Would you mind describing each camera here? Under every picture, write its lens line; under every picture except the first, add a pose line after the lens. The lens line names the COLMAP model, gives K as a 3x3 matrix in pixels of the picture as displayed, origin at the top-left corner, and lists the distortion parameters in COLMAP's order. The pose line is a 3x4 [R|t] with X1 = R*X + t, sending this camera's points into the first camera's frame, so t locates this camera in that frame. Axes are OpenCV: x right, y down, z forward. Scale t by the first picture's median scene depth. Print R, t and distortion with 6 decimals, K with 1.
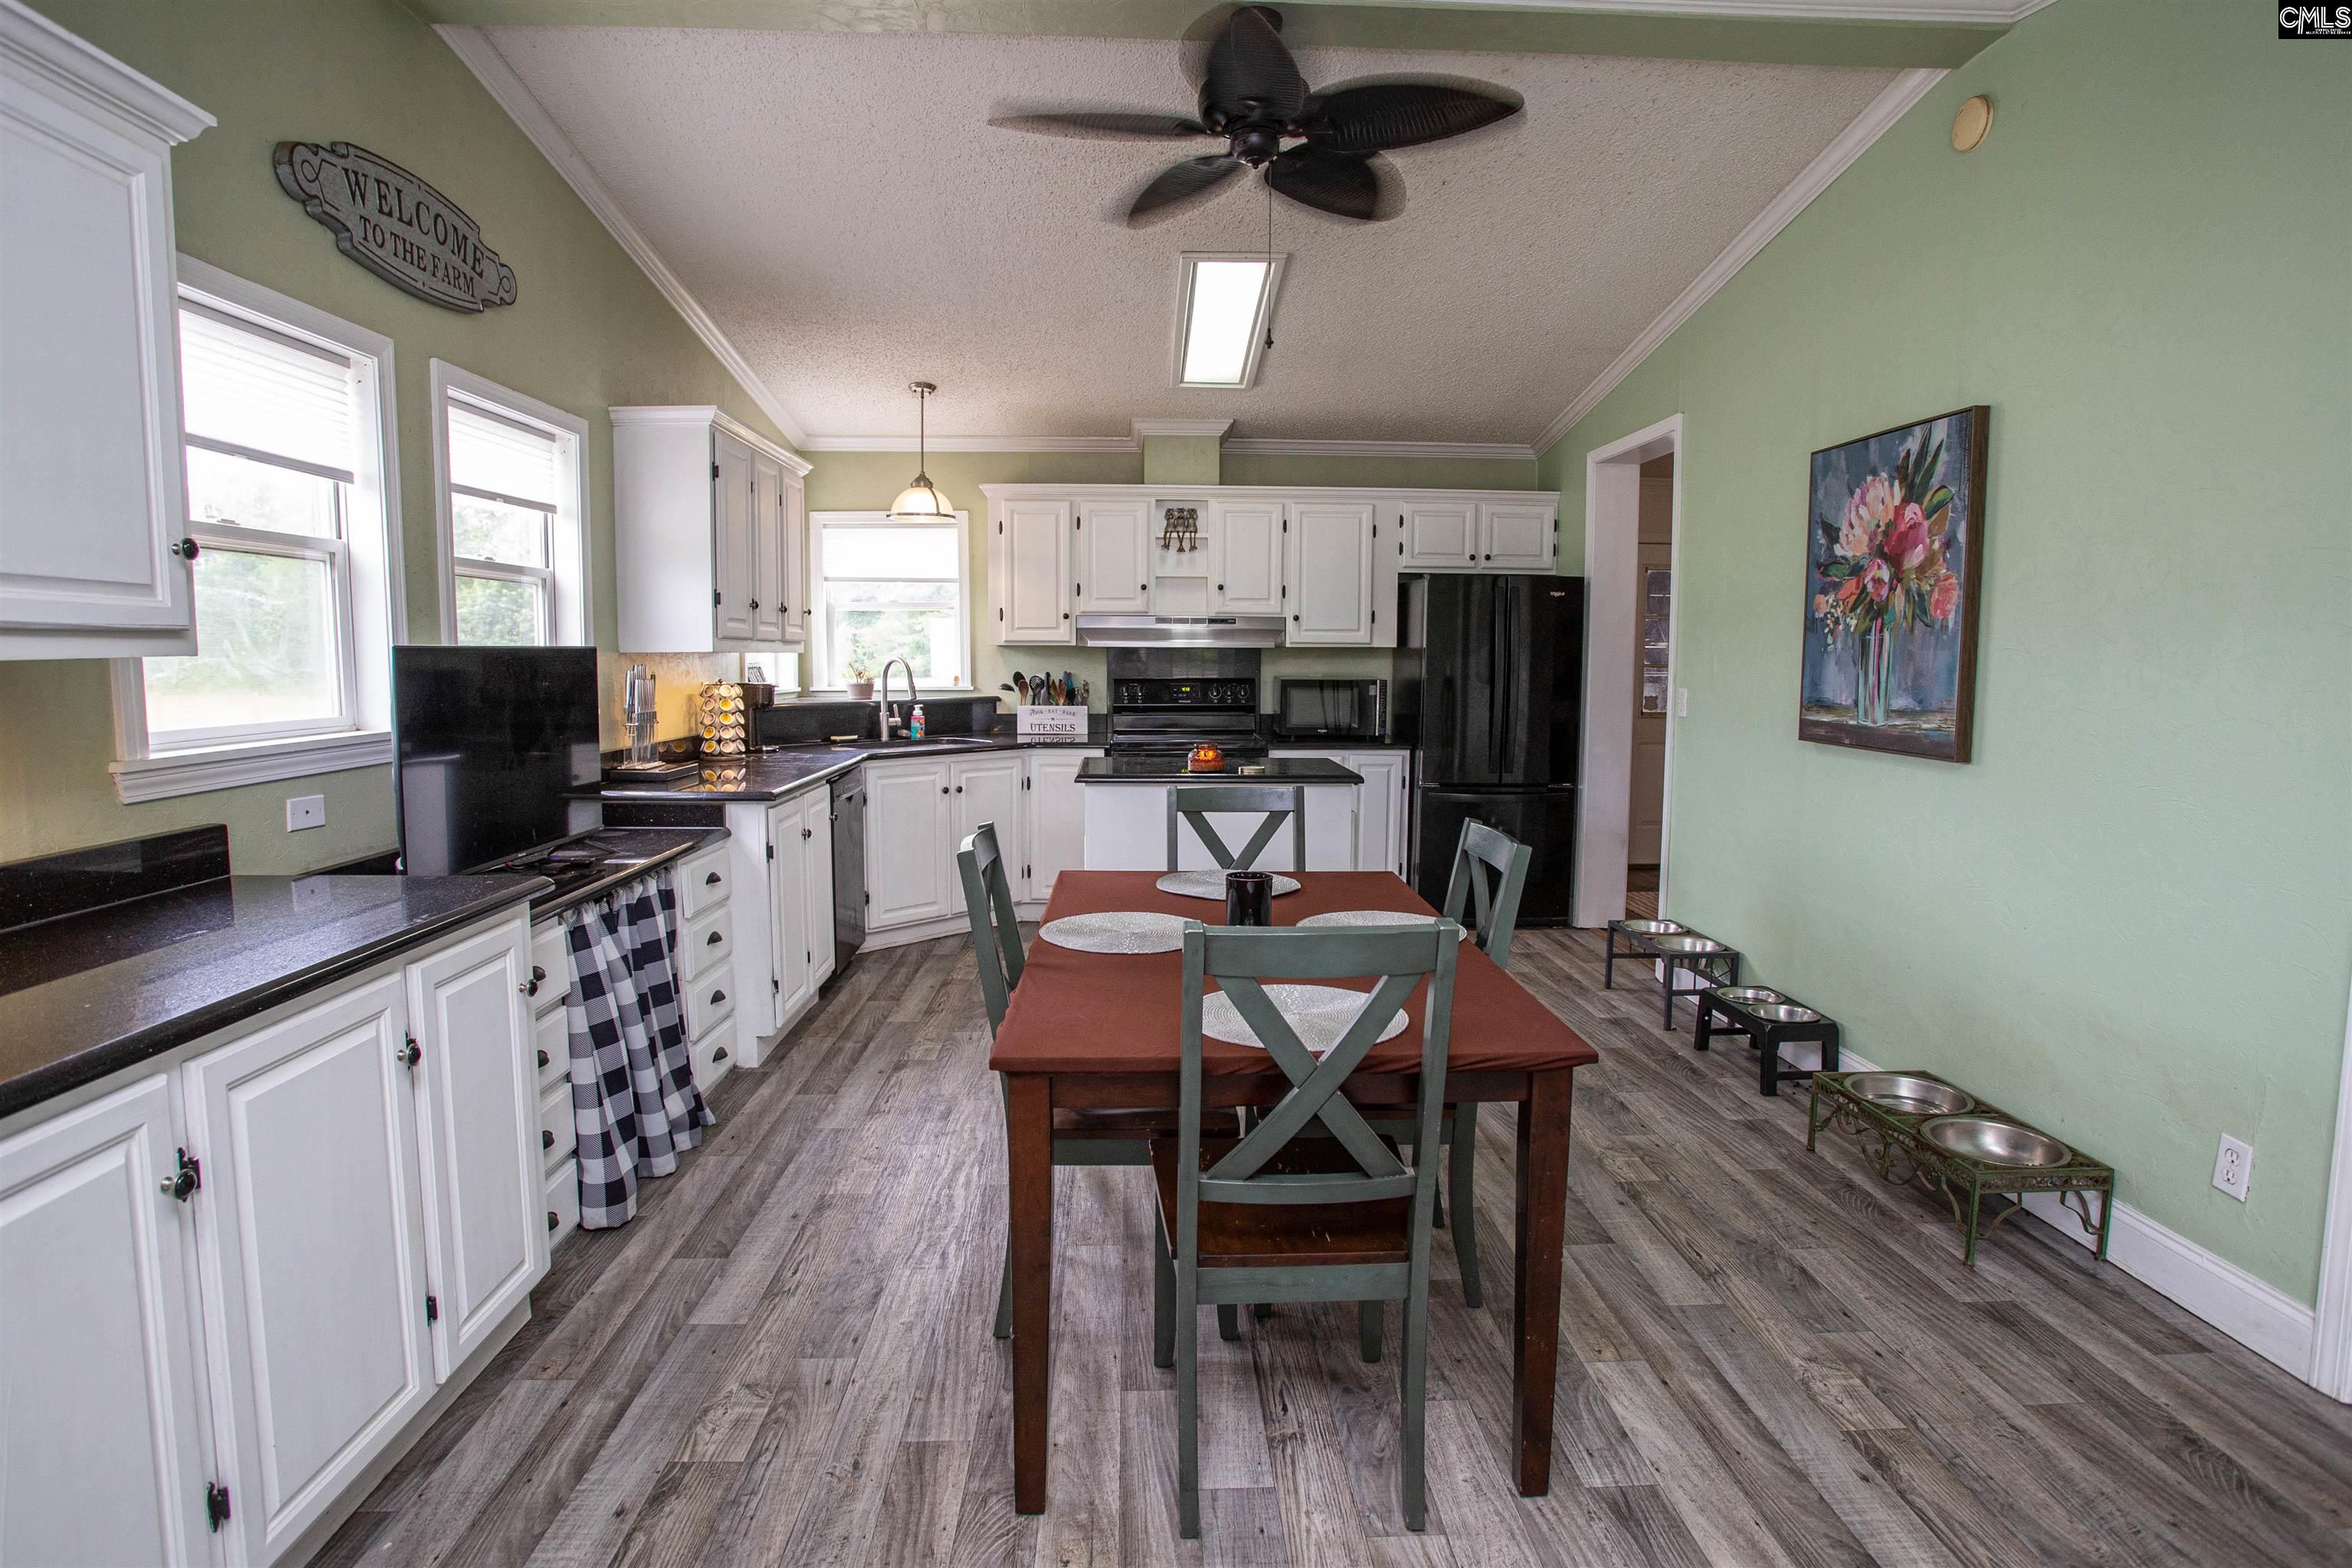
lens RADIAL K [[1201.4, 0, 1183.7], [0, 1201.4, 780.1], [0, 0, 1]] dist [-0.079427, 0.036455]
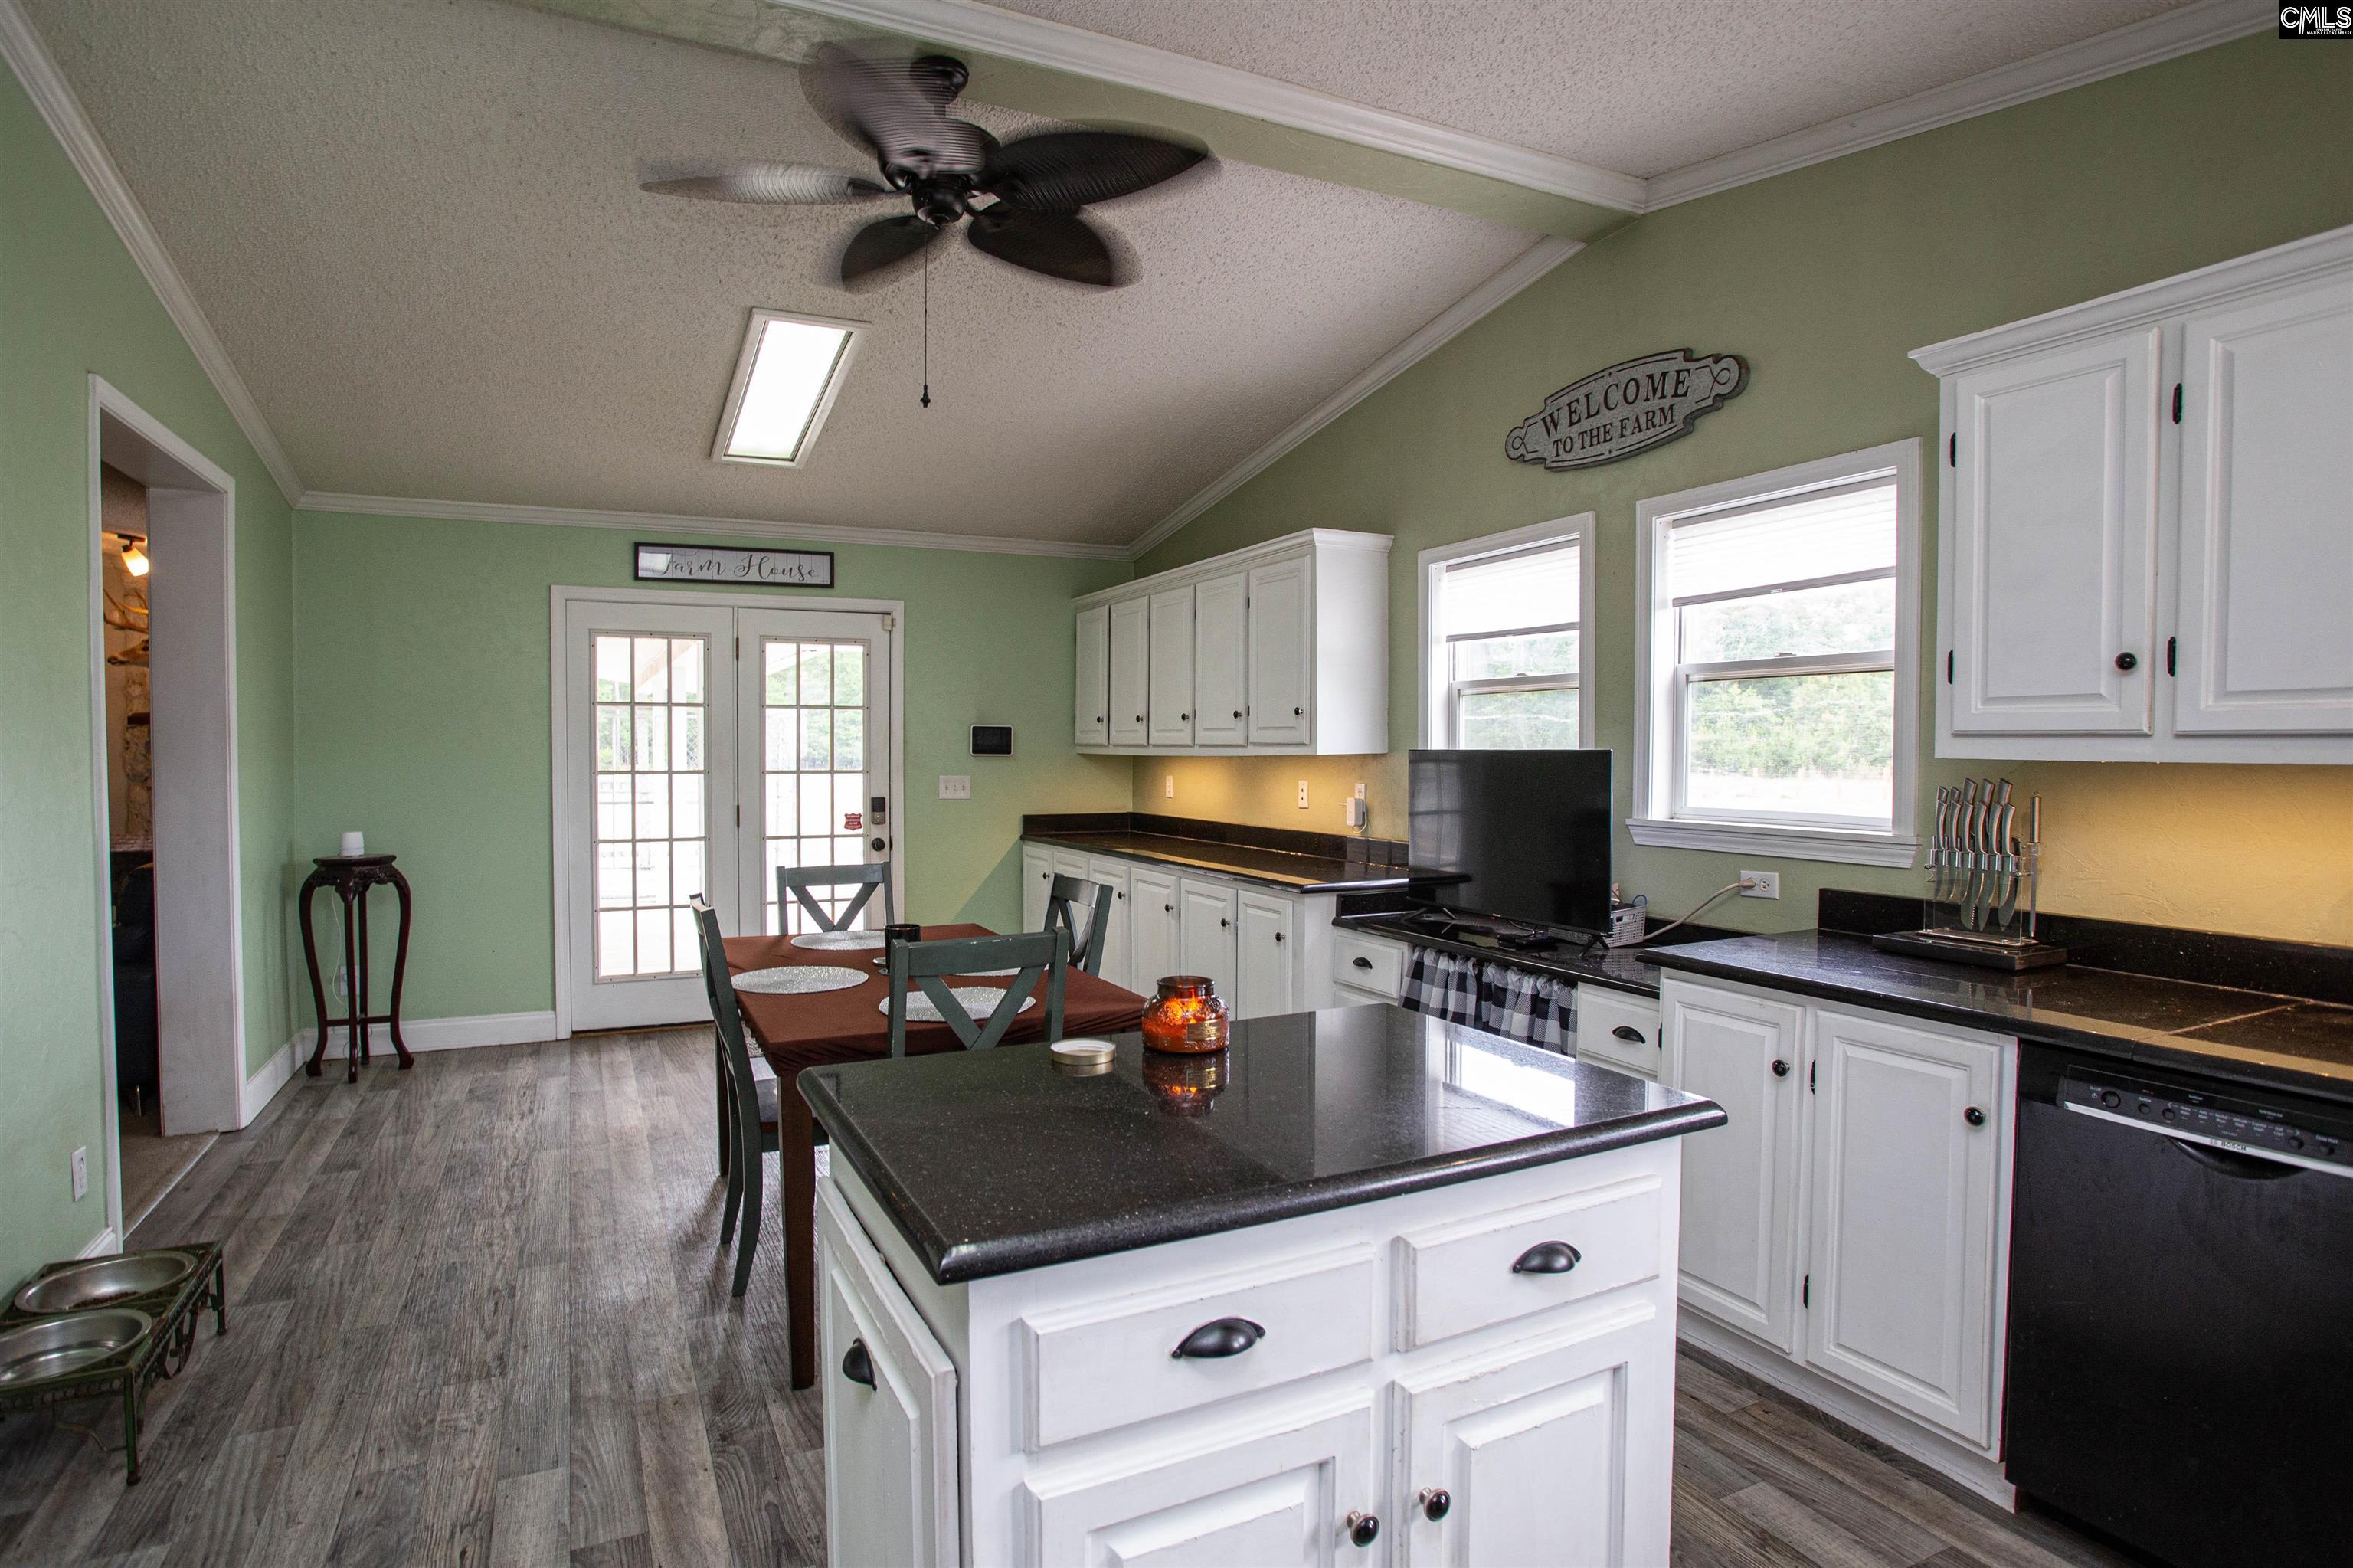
lens RADIAL K [[1205.0, 0, 1136.8], [0, 1205.0, 785.1], [0, 0, 1]] dist [-0.076919, 0.035945]
pose [[-0.921532, 0.004601, -0.388276, 0.156023], [-0.048252, 0.990822, 0.126264, -0.117819], [0.385294, 0.135091, -0.912852, 1.091500]]
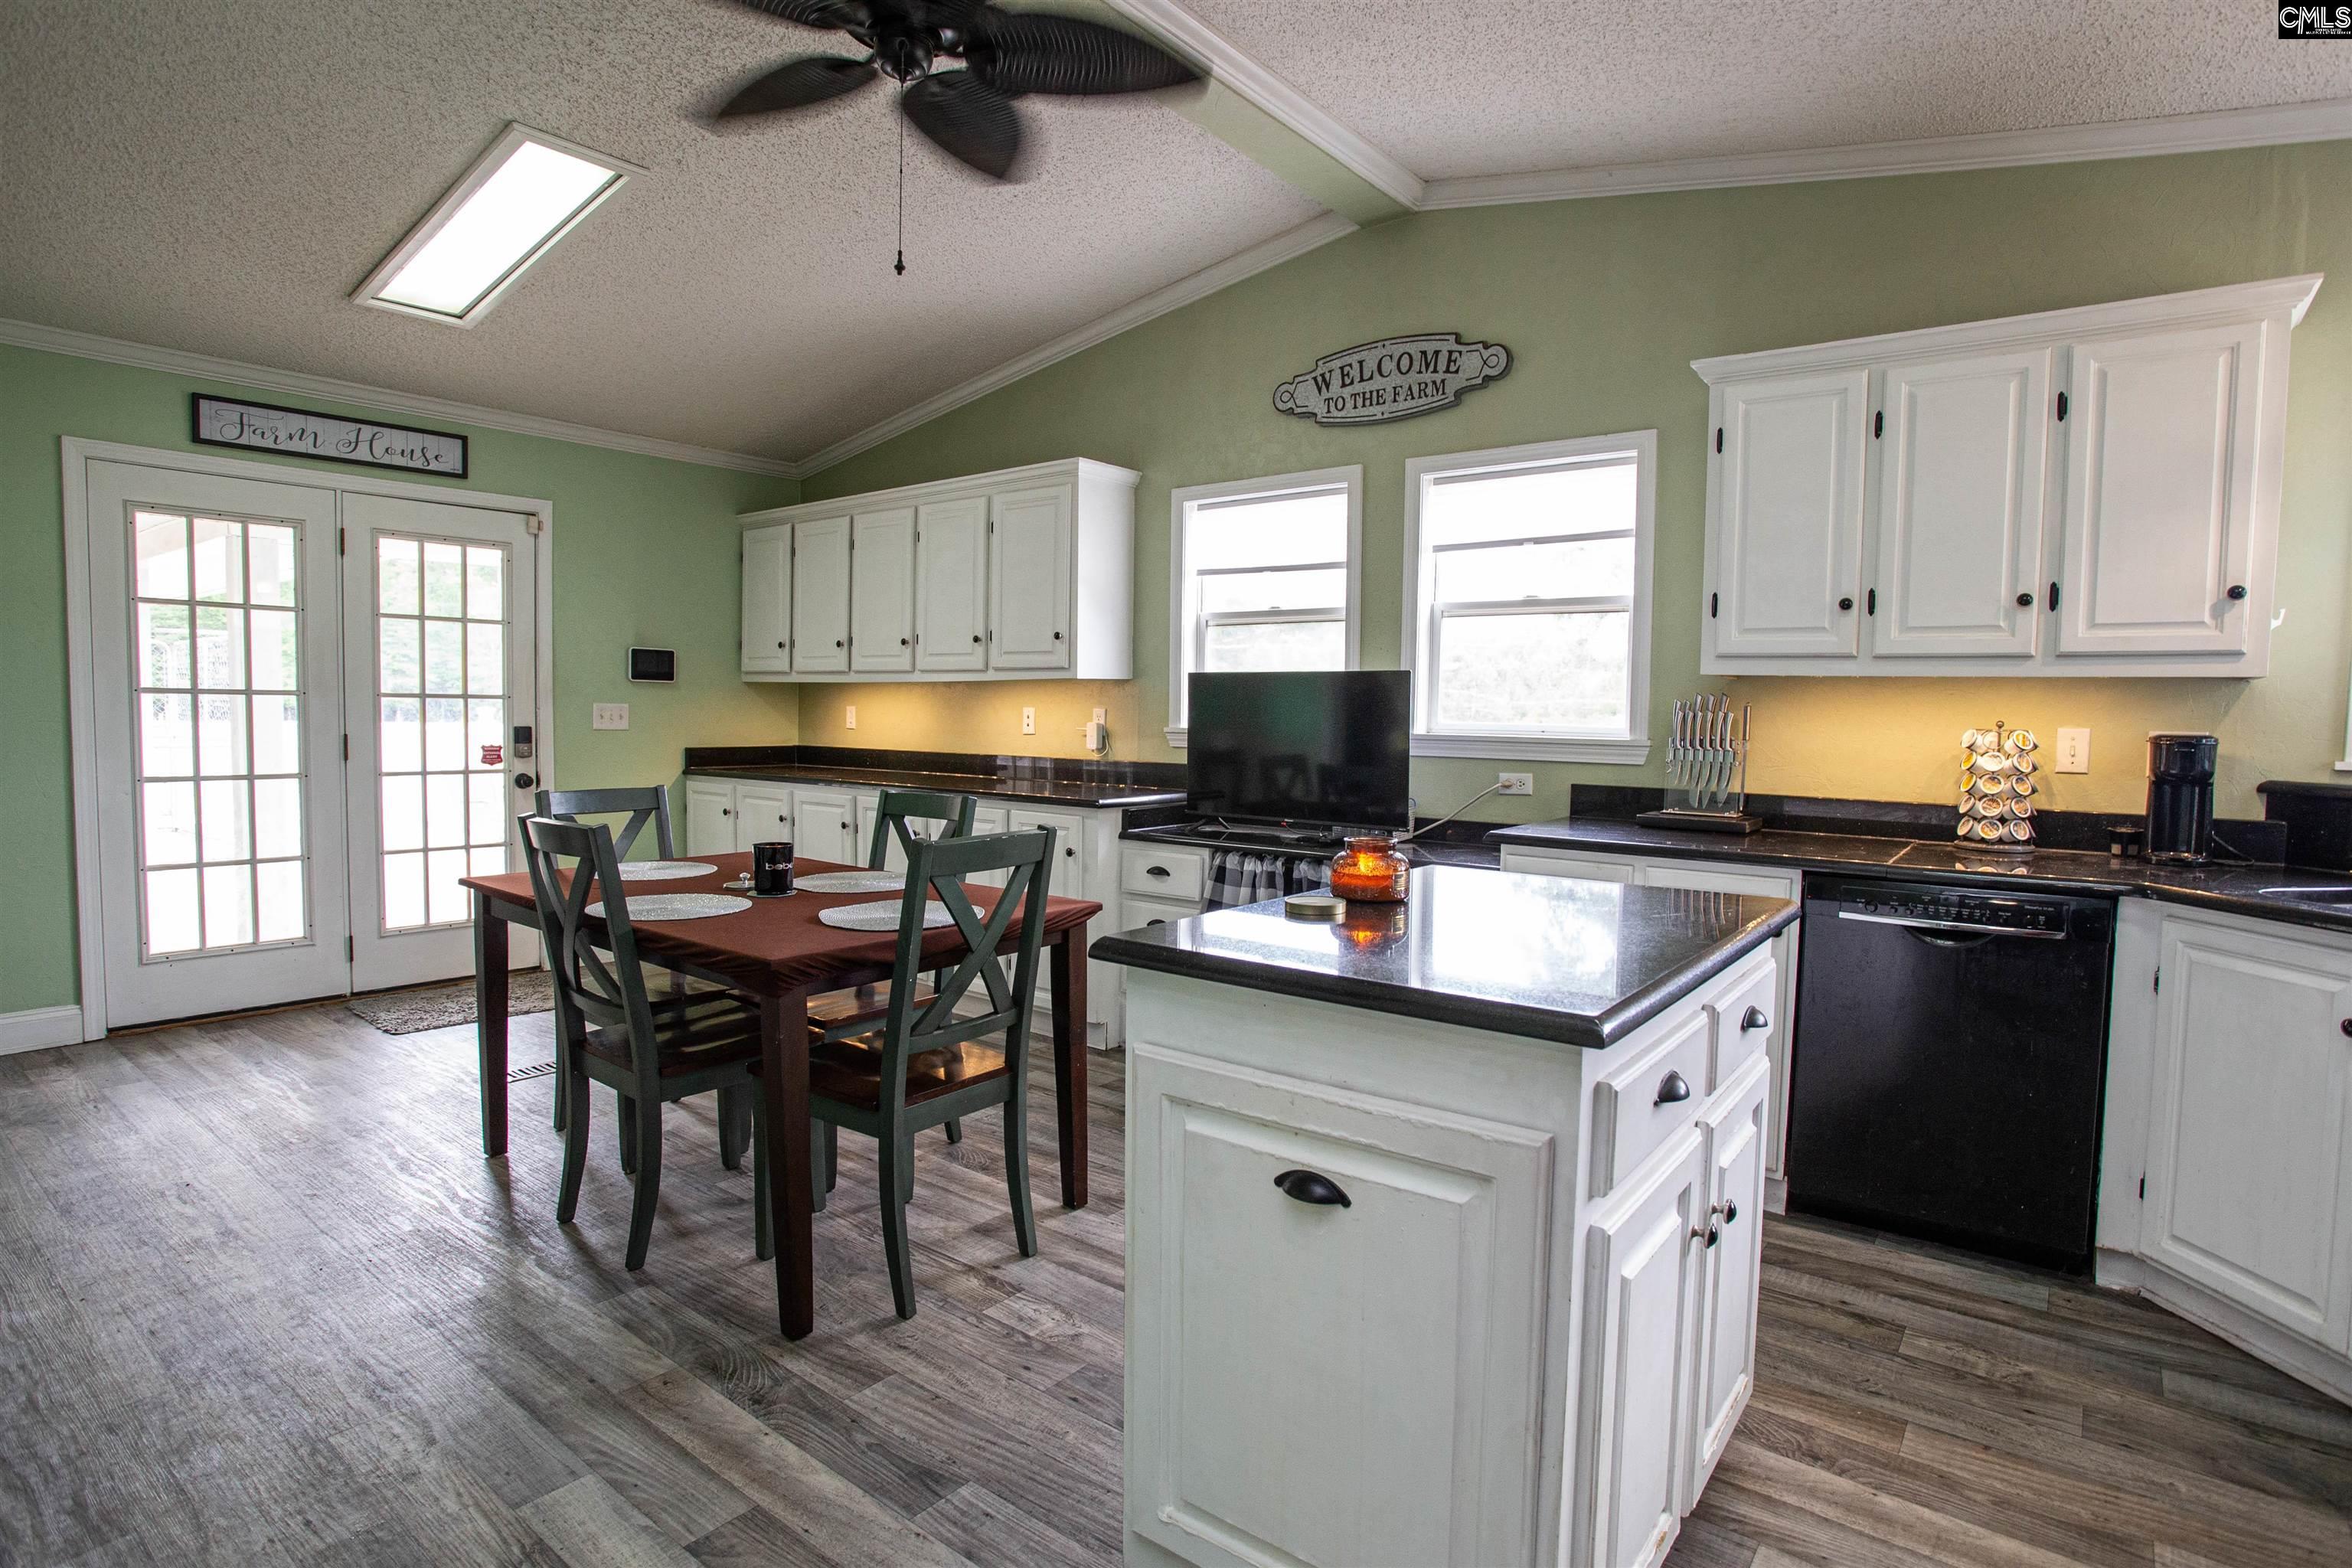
lens RADIAL K [[1201.4, 0, 1183.7], [0, 1201.4, 780.1], [0, 0, 1]] dist [-0.079427, 0.036455]
pose [[-0.648463, 0.028879, -0.760698, 0.328733], [-0.100811, 0.987221, 0.123416, -0.079994], [0.754541, 0.156717, -0.637265, 0.987493]]
